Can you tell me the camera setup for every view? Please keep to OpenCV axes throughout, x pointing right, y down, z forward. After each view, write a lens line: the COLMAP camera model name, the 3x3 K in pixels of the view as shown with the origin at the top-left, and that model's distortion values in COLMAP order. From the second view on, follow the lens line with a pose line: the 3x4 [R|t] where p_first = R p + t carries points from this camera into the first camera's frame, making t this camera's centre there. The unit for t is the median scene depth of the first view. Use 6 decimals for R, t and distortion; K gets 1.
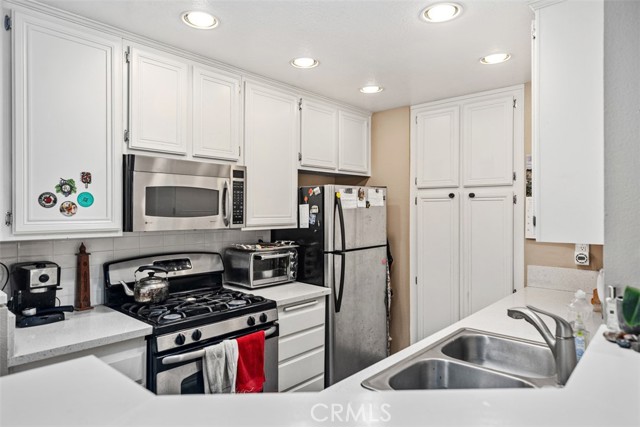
lens RADIAL K [[398.7, 0, 325.9], [0, 398.7, 208.0], [0, 0, 1]] dist [0.008702, -0.002106]
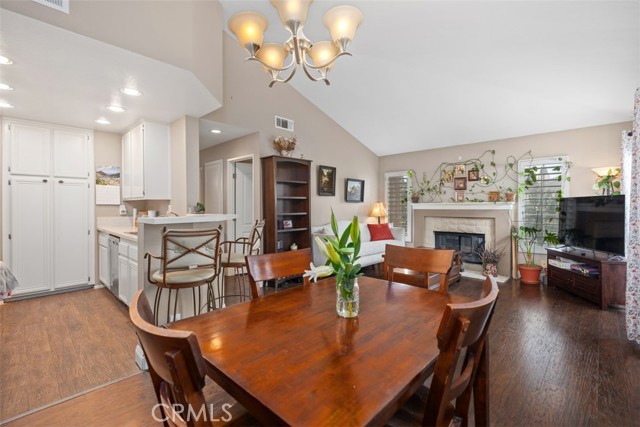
lens RADIAL K [[289.9, 0, 317.5], [0, 289.9, 209.0], [0, 0, 1]] dist [0.007641, -0.000096]
pose [[0.053773, -0.008716, 0.998515, -1.024038], [-0.005491, 0.999944, 0.009024, 0.083210], [-0.998538, -0.005968, 0.053722, -0.245945]]
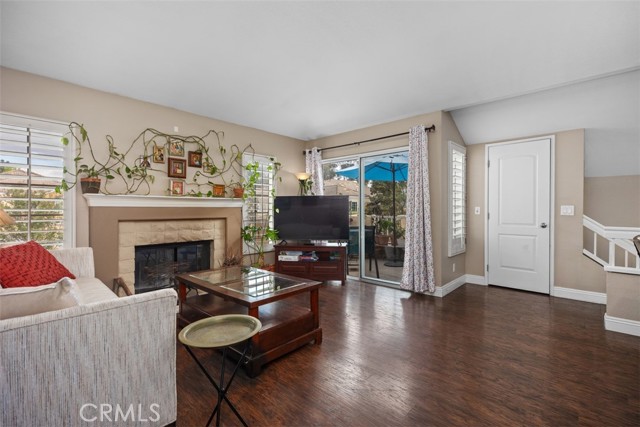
lens RADIAL K [[289.9, 0, 320.8], [0, 289.9, 211.9], [0, 0, 1]] dist [0.007641, -0.000096]
pose [[-0.999541, 0.002727, 0.030186, 0.393439], [0.002649, 0.999993, -0.002643, 0.127036], [-0.030193, -0.002562, -0.999541, 0.198815]]
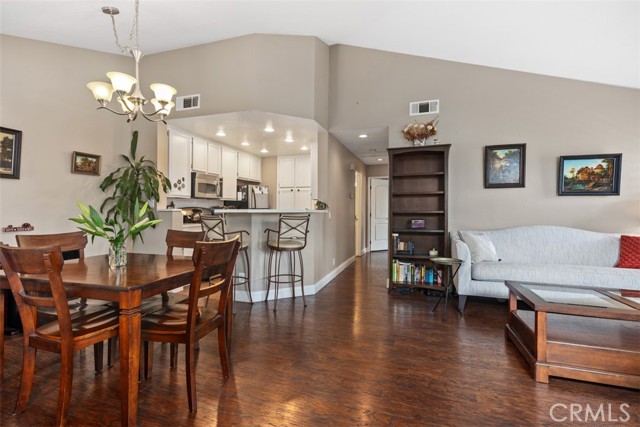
lens RADIAL K [[289.9, 0, 319.0], [0, 289.9, 213.2], [0, 0, 1]] dist [0.007641, -0.000096]
pose [[0.923834, -0.003371, 0.382779, -0.351874], [-0.004448, 0.999799, 0.019541, 0.108305], [-0.382768, -0.019755, 0.923633, -1.167283]]
